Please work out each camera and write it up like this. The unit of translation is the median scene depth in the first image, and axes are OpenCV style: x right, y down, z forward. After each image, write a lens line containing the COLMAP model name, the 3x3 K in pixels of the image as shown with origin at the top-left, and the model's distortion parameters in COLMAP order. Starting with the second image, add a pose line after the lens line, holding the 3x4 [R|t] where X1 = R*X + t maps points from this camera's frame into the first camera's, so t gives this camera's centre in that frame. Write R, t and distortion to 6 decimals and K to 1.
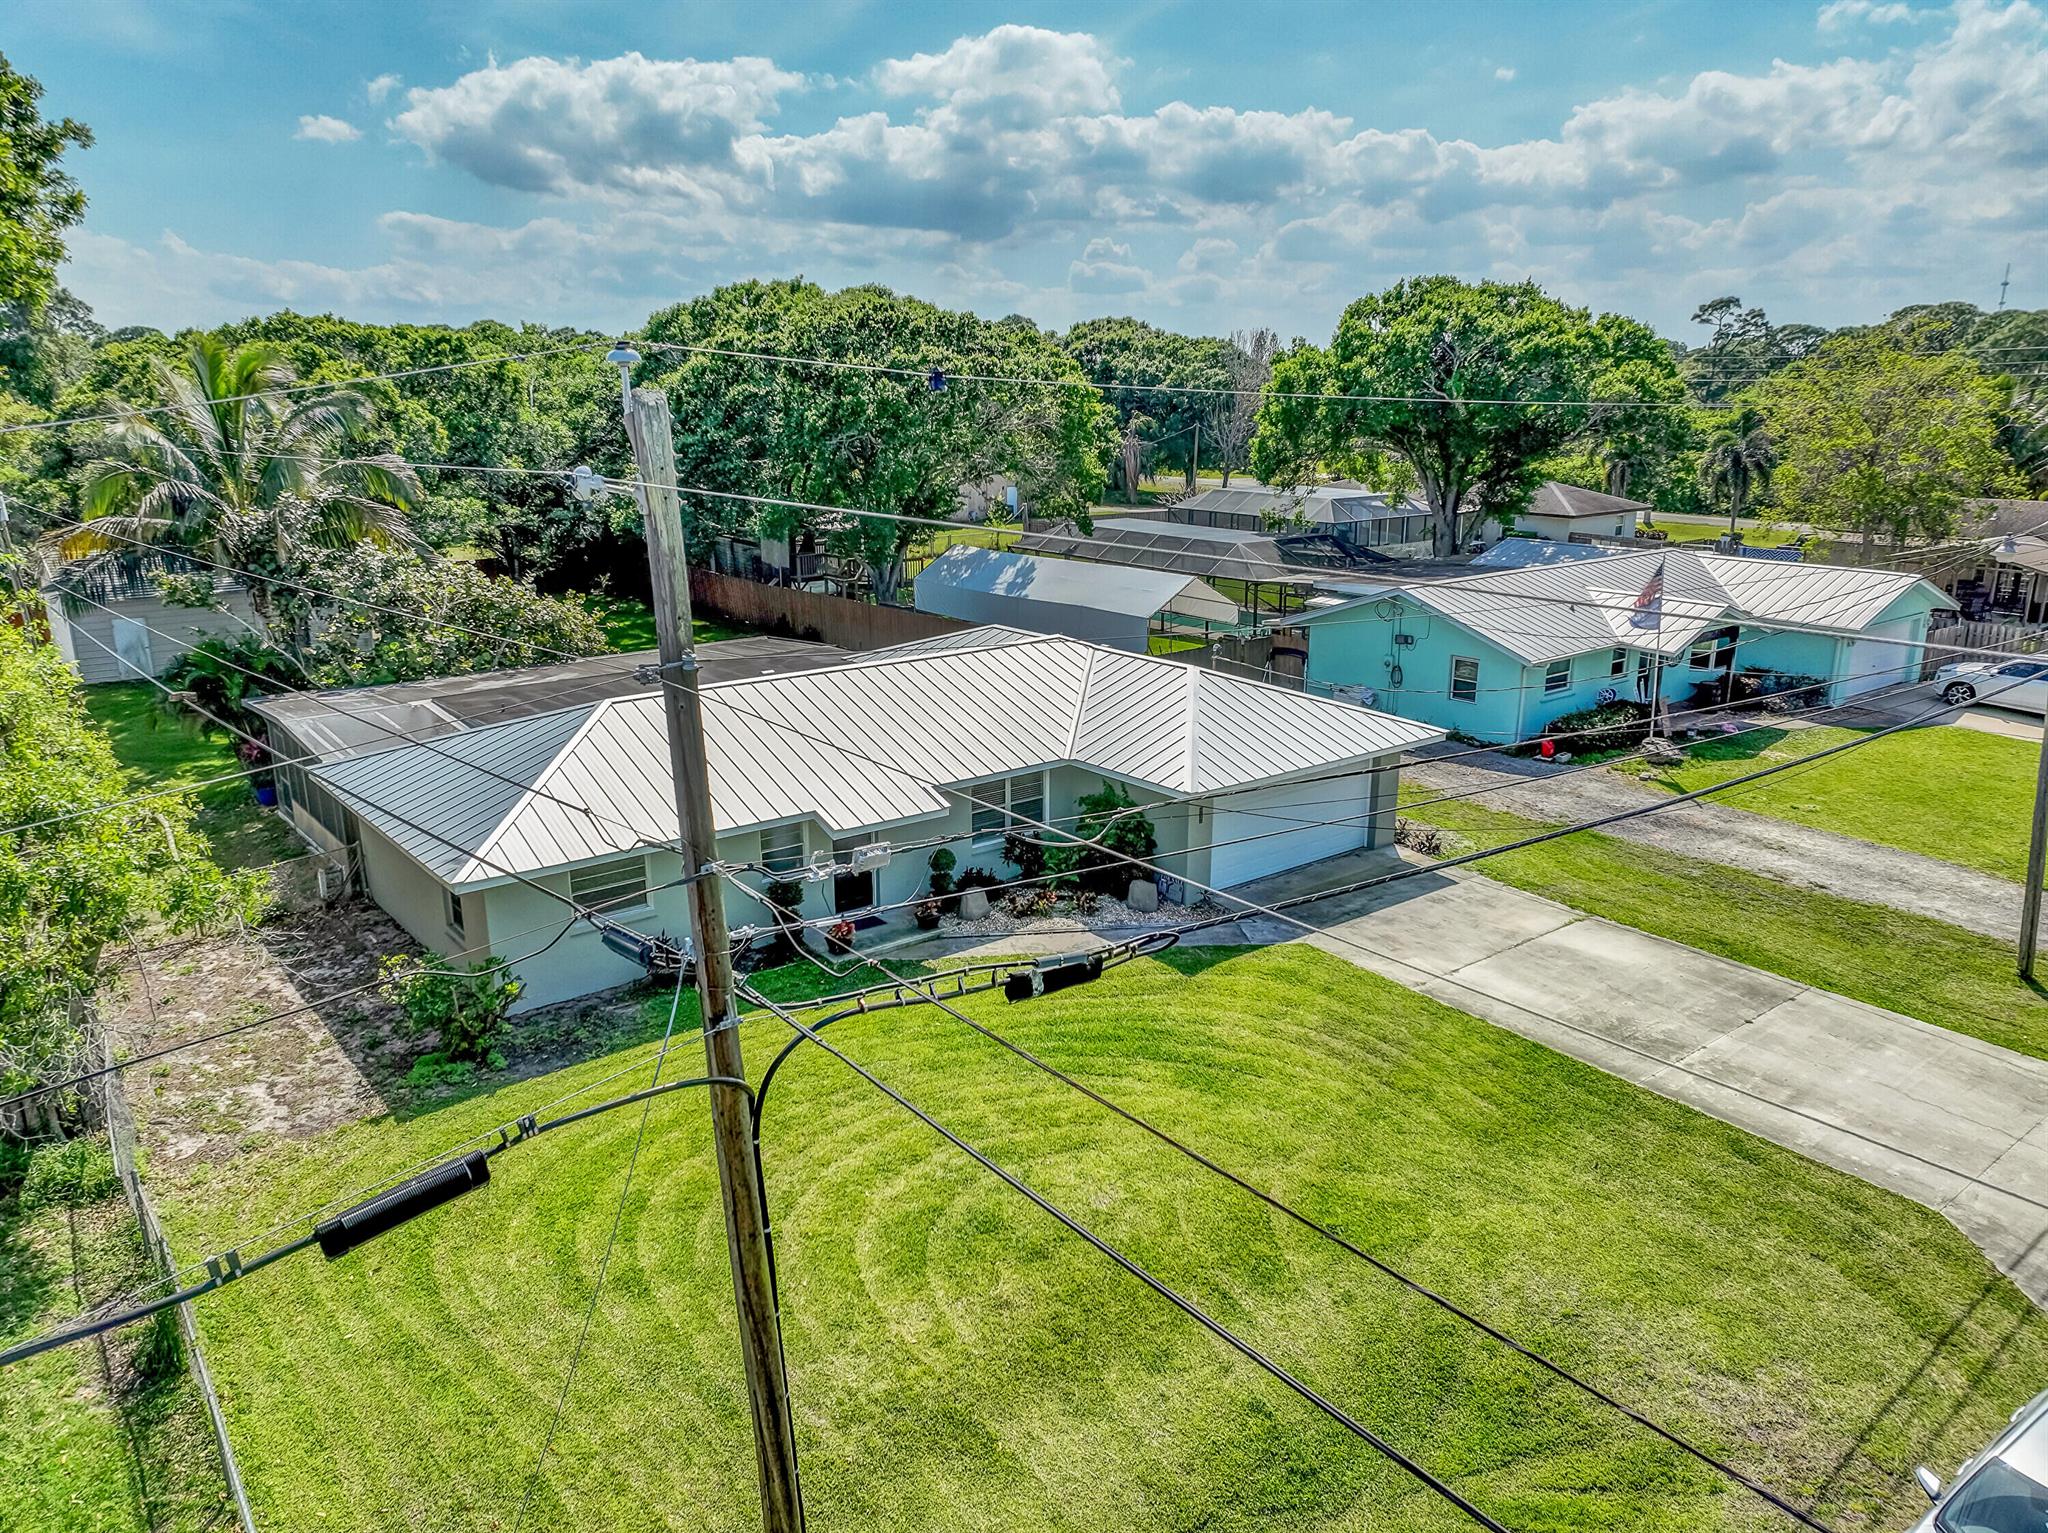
lens RADIAL K [[1435.3, 0, 1024.0], [0, 1435.3, 766.5], [0, 0, 1]] dist [-0.001016, 0.019632]
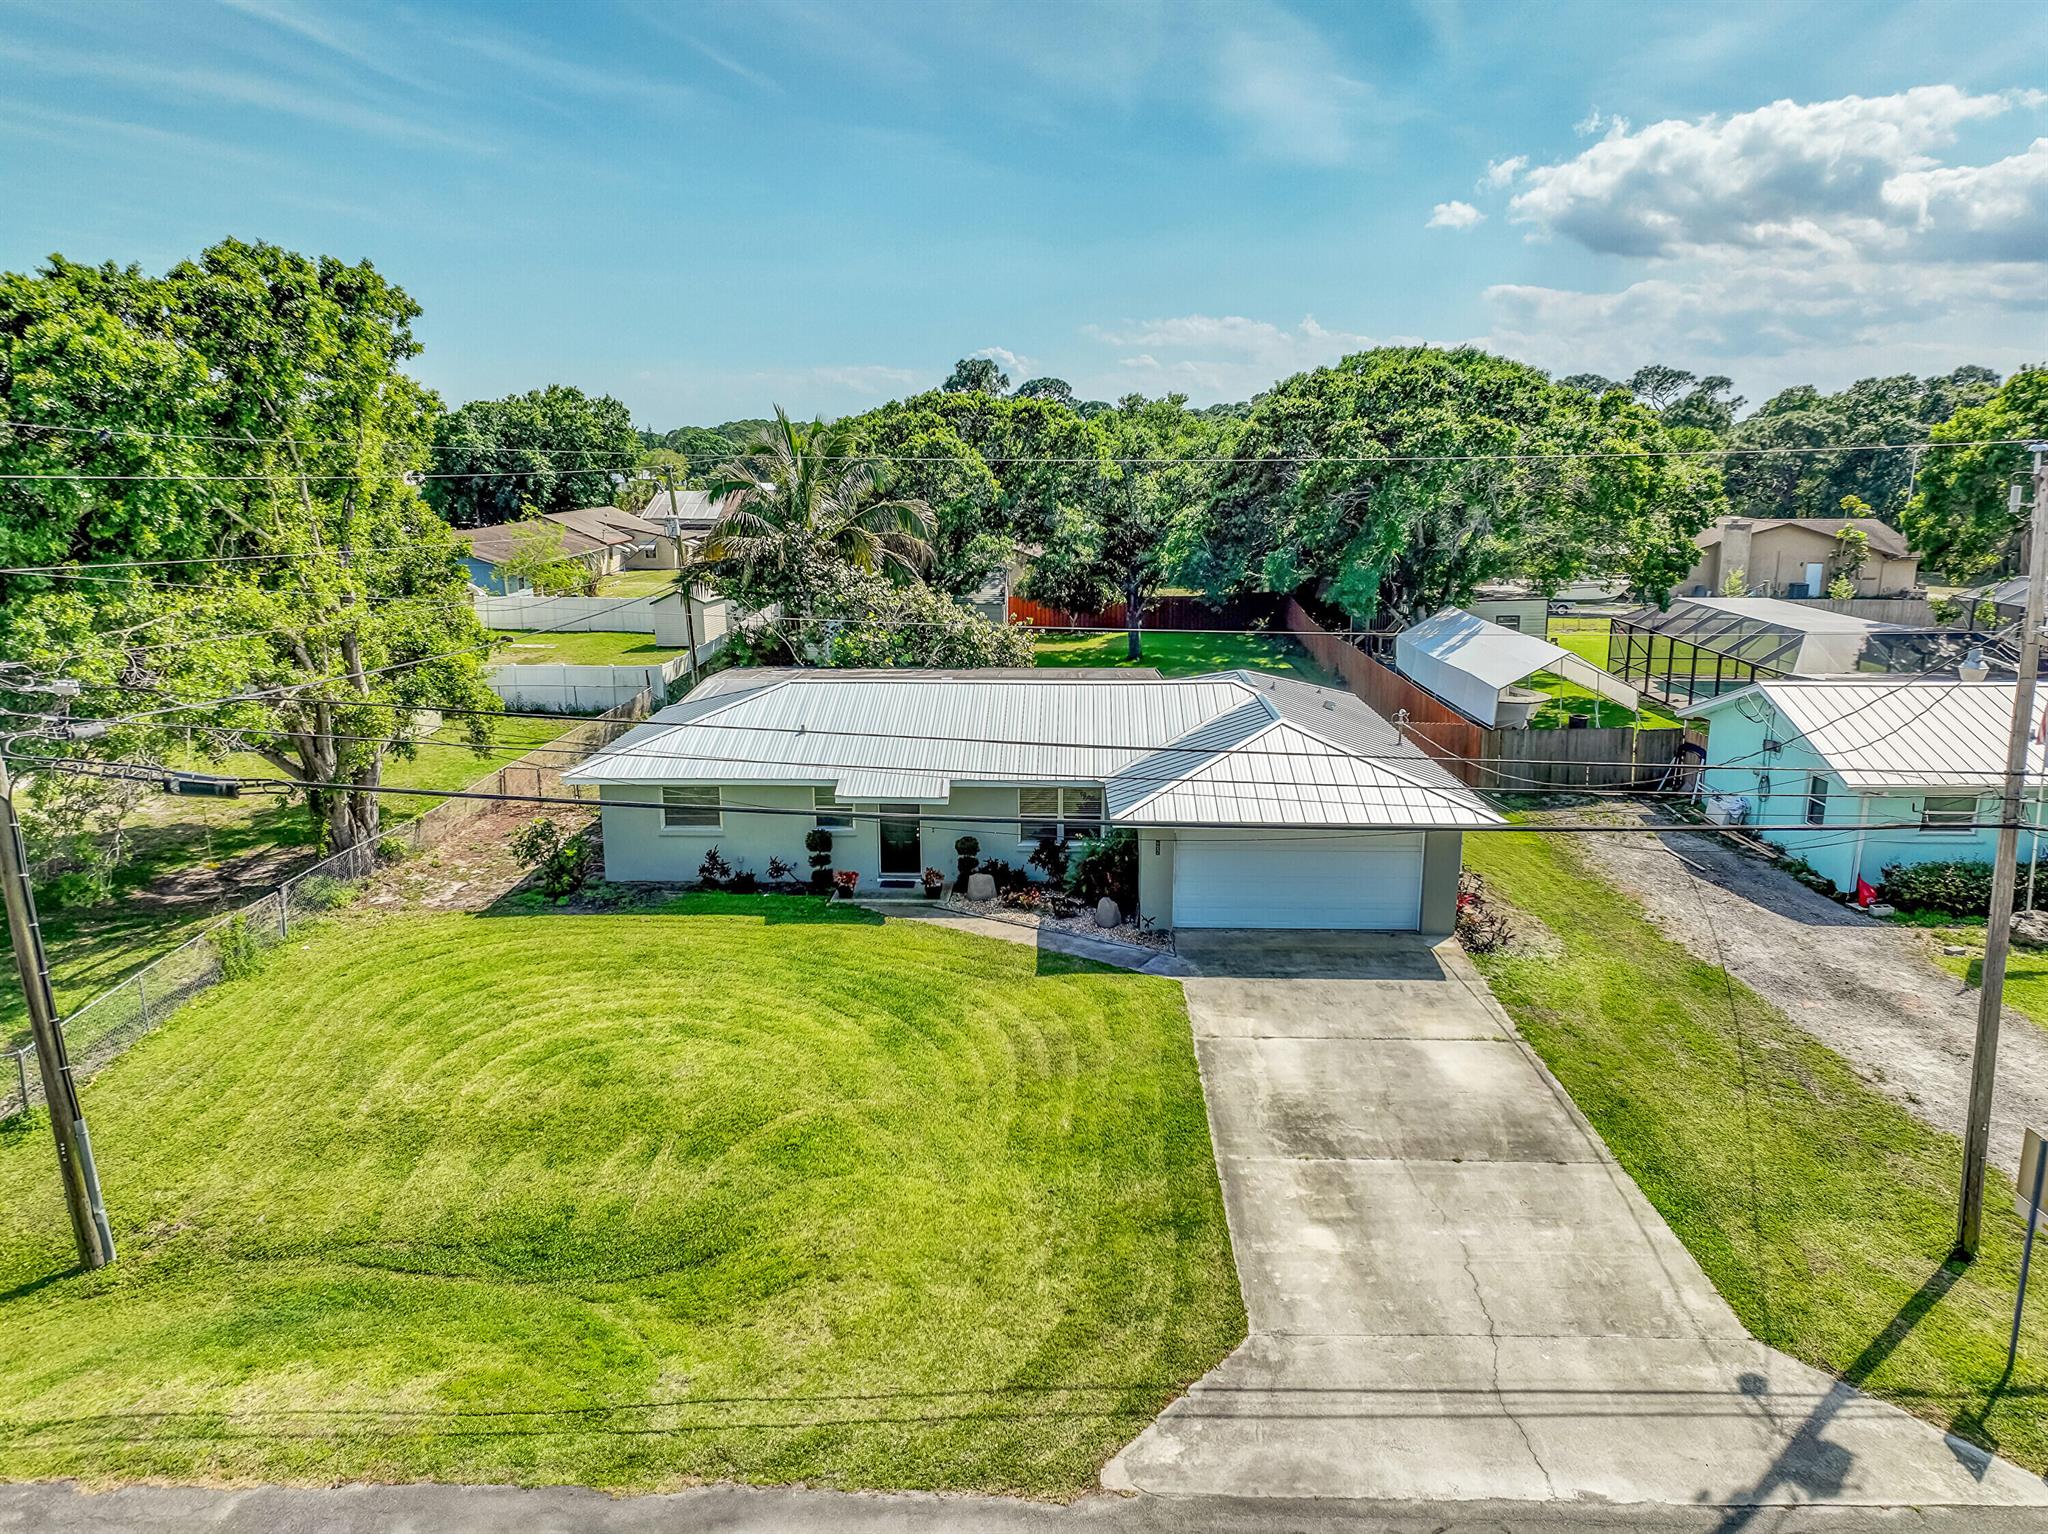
lens RADIAL K [[1435.3, 0, 1024.0], [0, 1435.3, 767.0], [0, 0, 1]] dist [-0.001016, 0.019632]
pose [[0.769057, 0.142326, -0.623133, 0.724708], [-0.168535, 0.985547, 0.017101, -0.026820], [0.616561, 0.091868, 0.781929, 0.112935]]
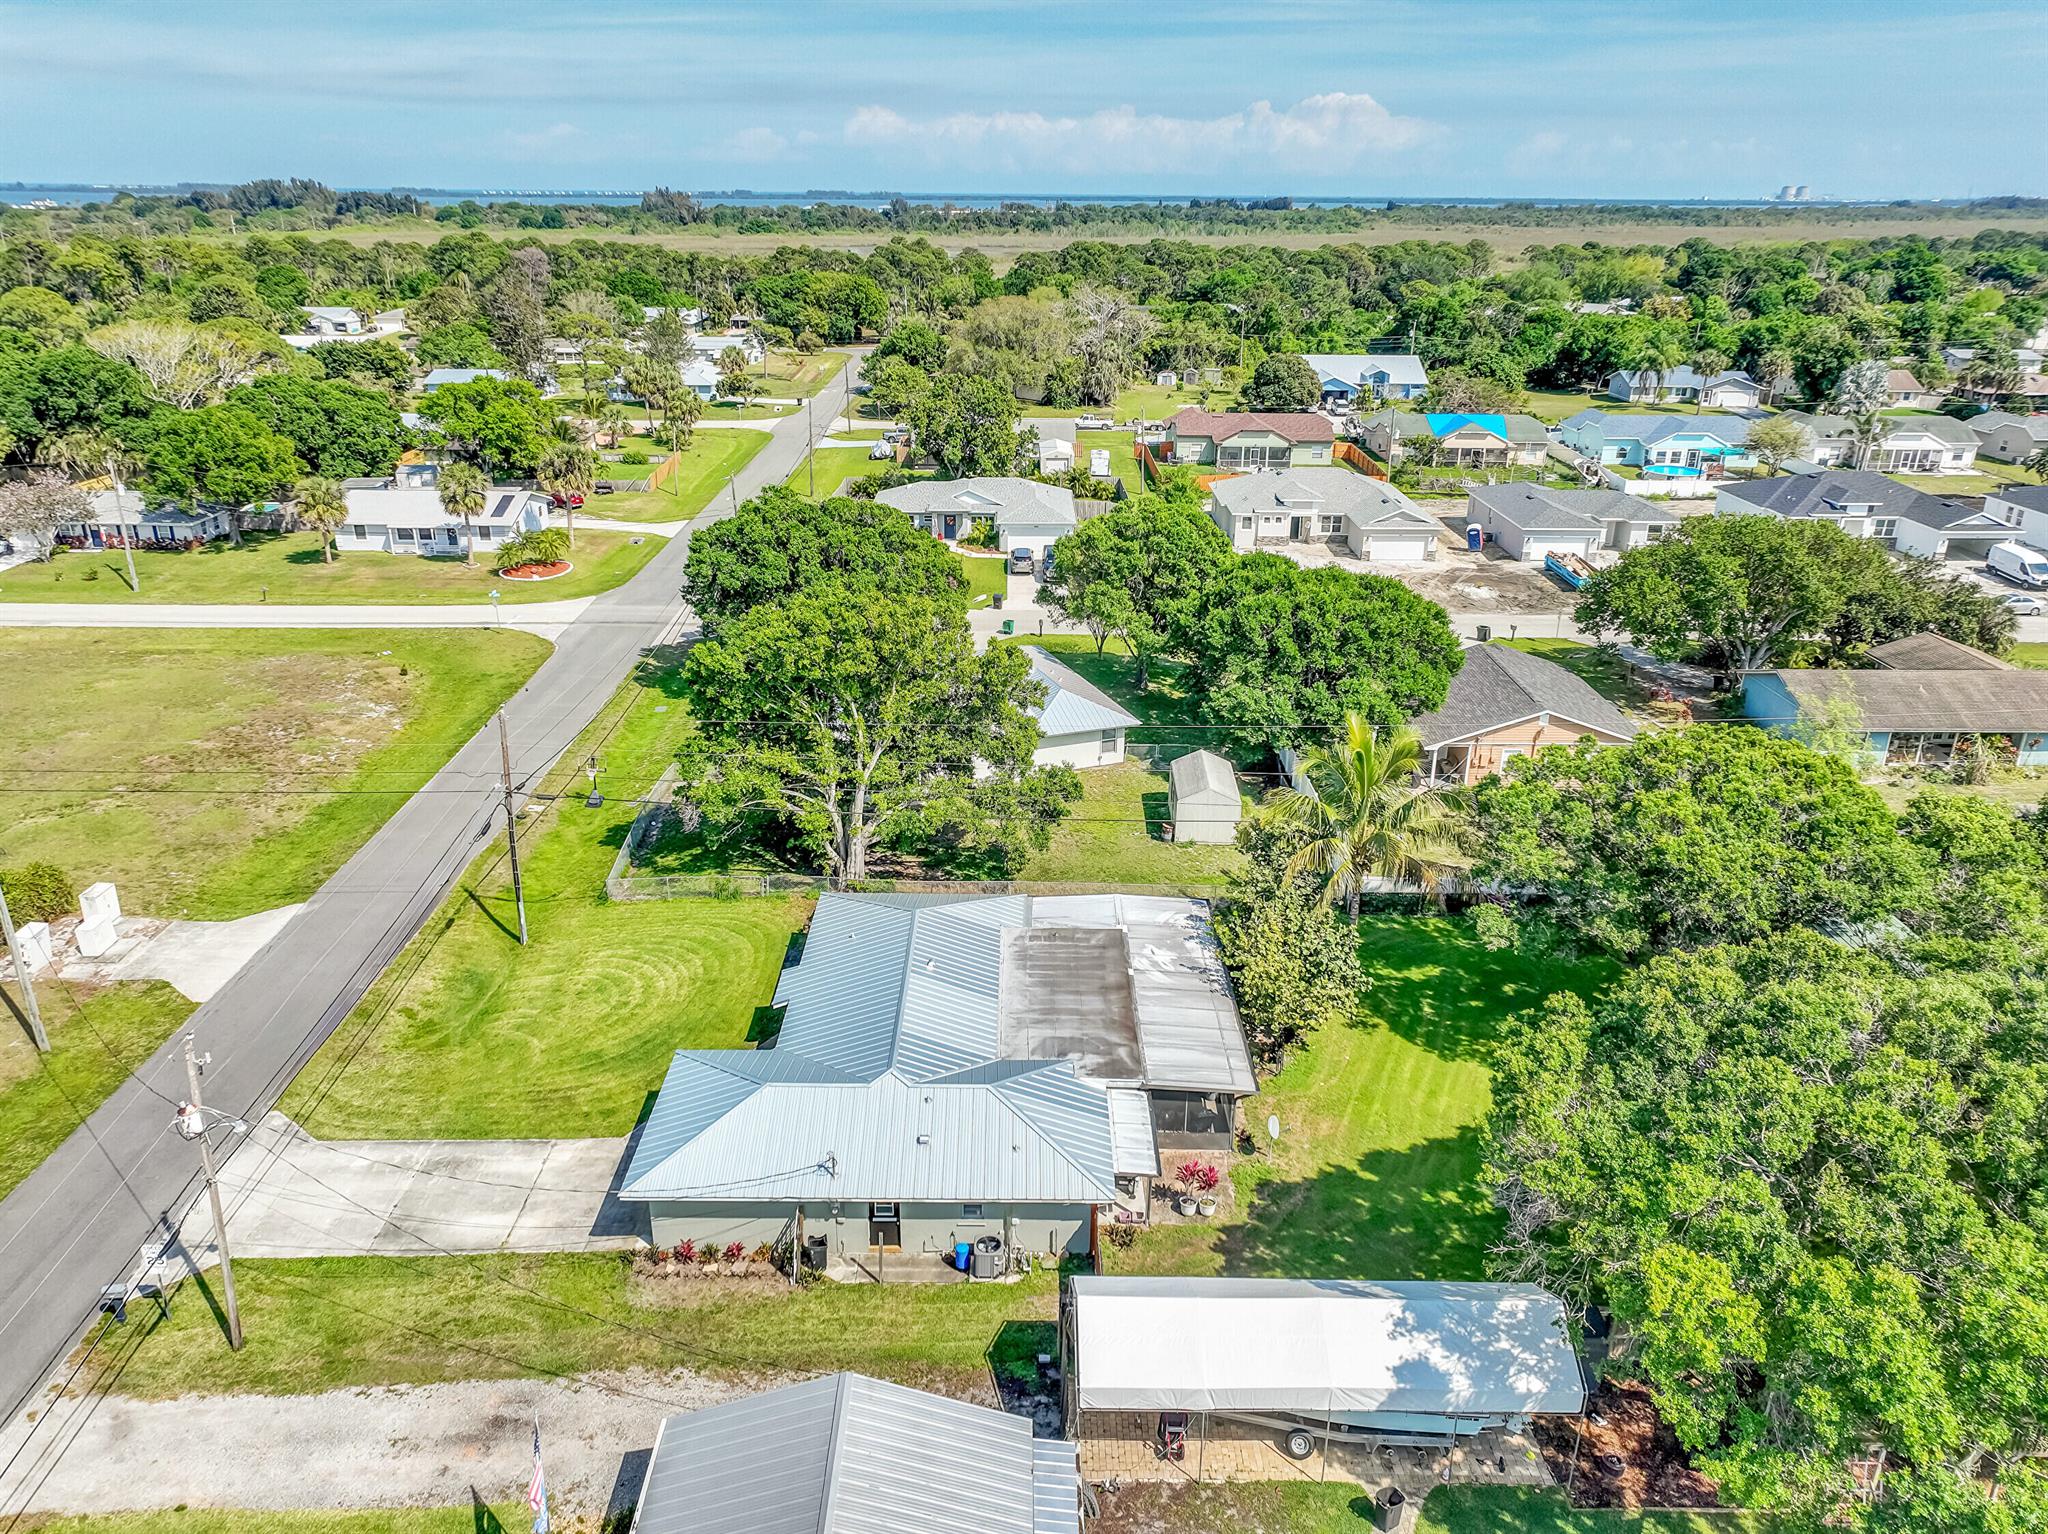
lens RADIAL K [[1435.3, 0, 1024.0], [0, 1435.3, 767.0], [0, 0, 1]] dist [-0.001016, 0.019632]
pose [[-0.622275, 0.283561, -0.729635, 1.097144], [-0.211634, 0.836433, 0.505560, -1.332955], [0.753648, 0.469013, -0.460480, 2.019641]]
